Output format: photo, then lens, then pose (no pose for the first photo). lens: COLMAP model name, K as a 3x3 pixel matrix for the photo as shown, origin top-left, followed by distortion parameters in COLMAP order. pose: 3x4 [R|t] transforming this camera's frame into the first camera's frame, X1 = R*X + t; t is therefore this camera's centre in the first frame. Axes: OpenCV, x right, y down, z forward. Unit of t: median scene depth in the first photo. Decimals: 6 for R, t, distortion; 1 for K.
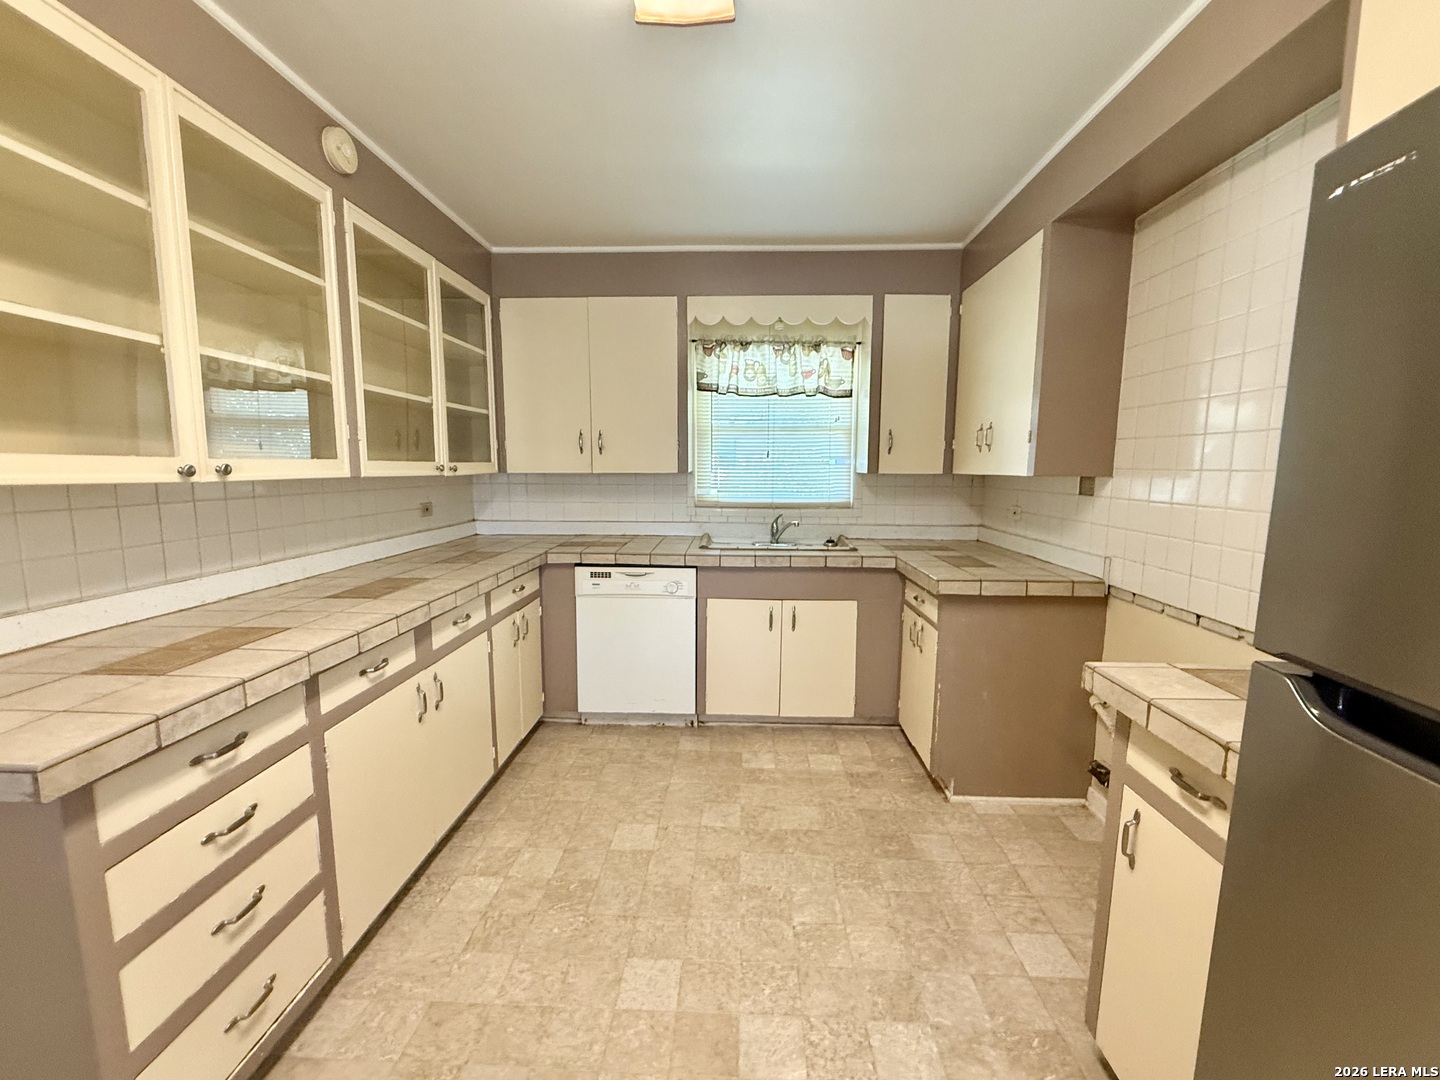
lens RADIAL K [[587.8, 0, 724.3], [0, 587.8, 538.4], [0, 0, 1]] dist [-0.000512, 0.000244]
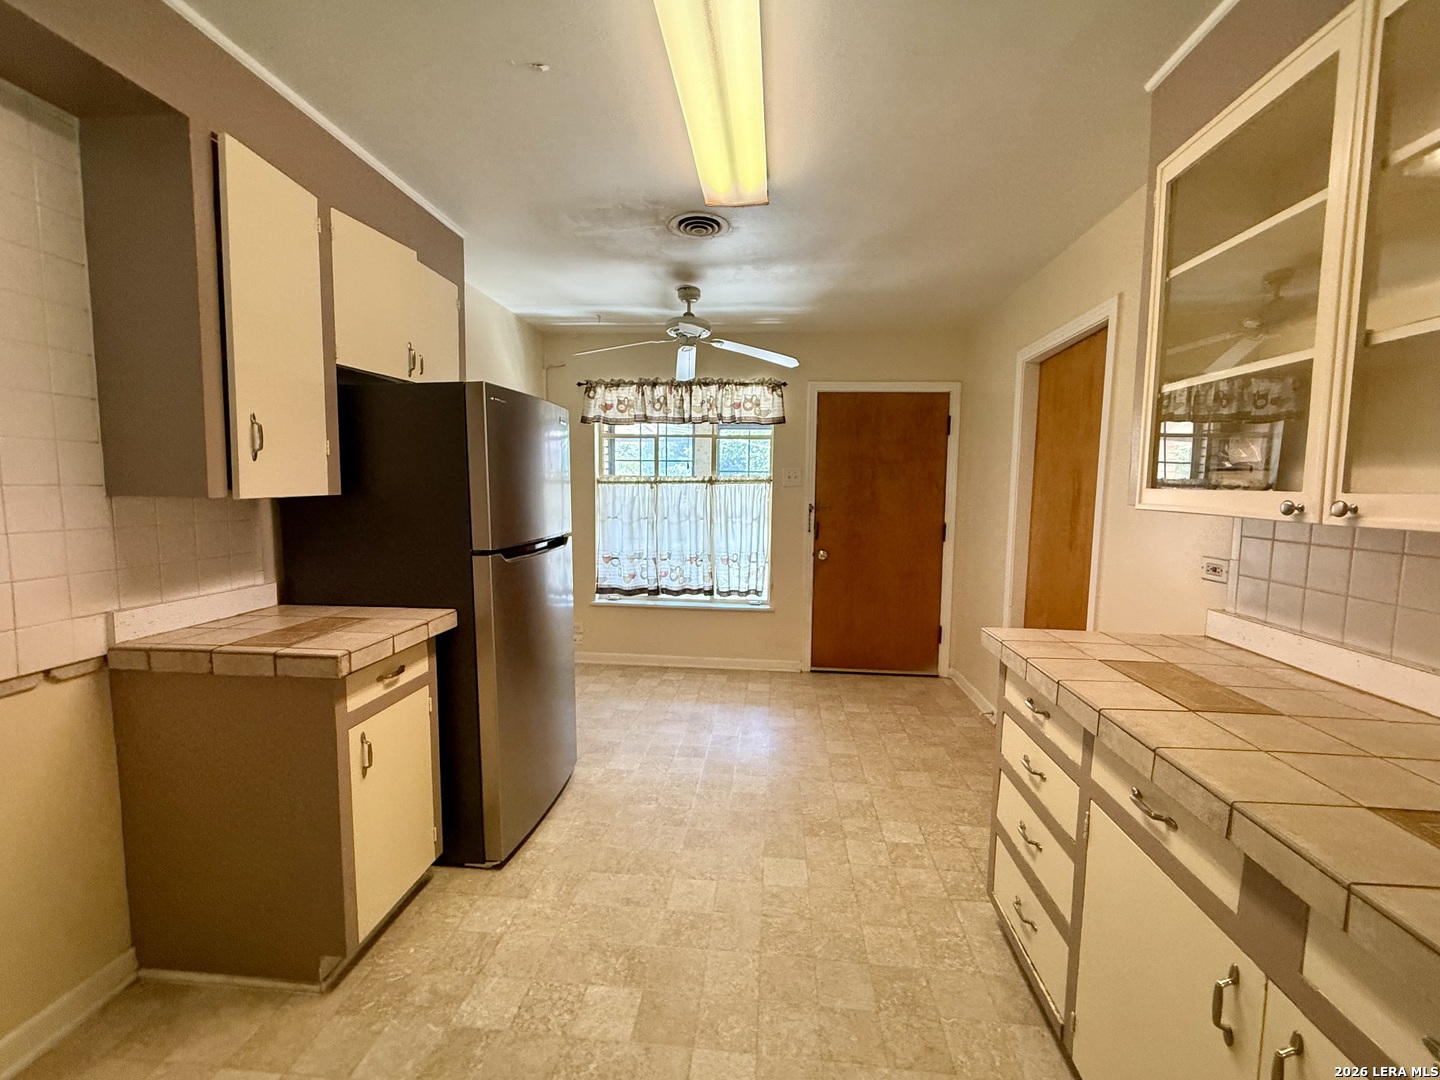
lens RADIAL K [[587.8, 0, 725.2], [0, 587.8, 538.4], [0, 0, 1]] dist [-0.000512, 0.000244]
pose [[-0.998444, -0.023502, 0.050565, -0.090909], [-0.012357, 0.977546, 0.210360, -0.125590], [-0.054374, 0.209408, -0.976315, 0.982303]]
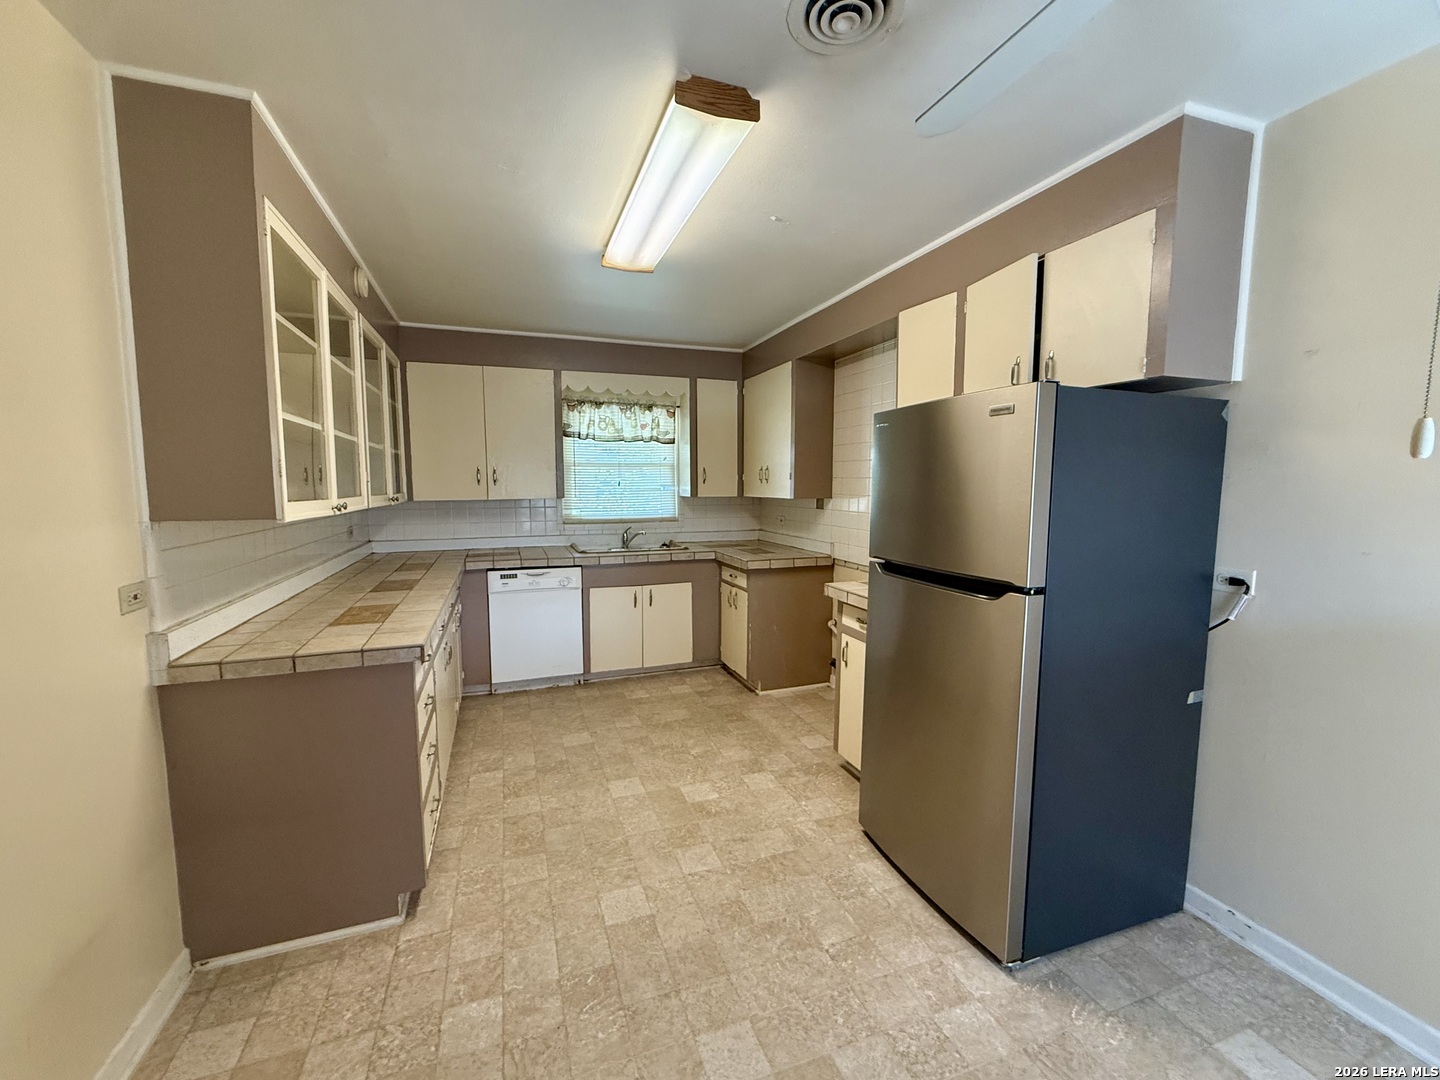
lens RADIAL K [[587.8, 0, 718.0], [0, 587.8, 537.3], [0, 0, 1]] dist [-0.000512, 0.000244]
pose [[0.927287, -0.041082, 0.372090, -0.293081], [0.051834, 0.998476, -0.018935, 0.026241], [-0.370745, 0.036845, 0.928003, -0.464857]]
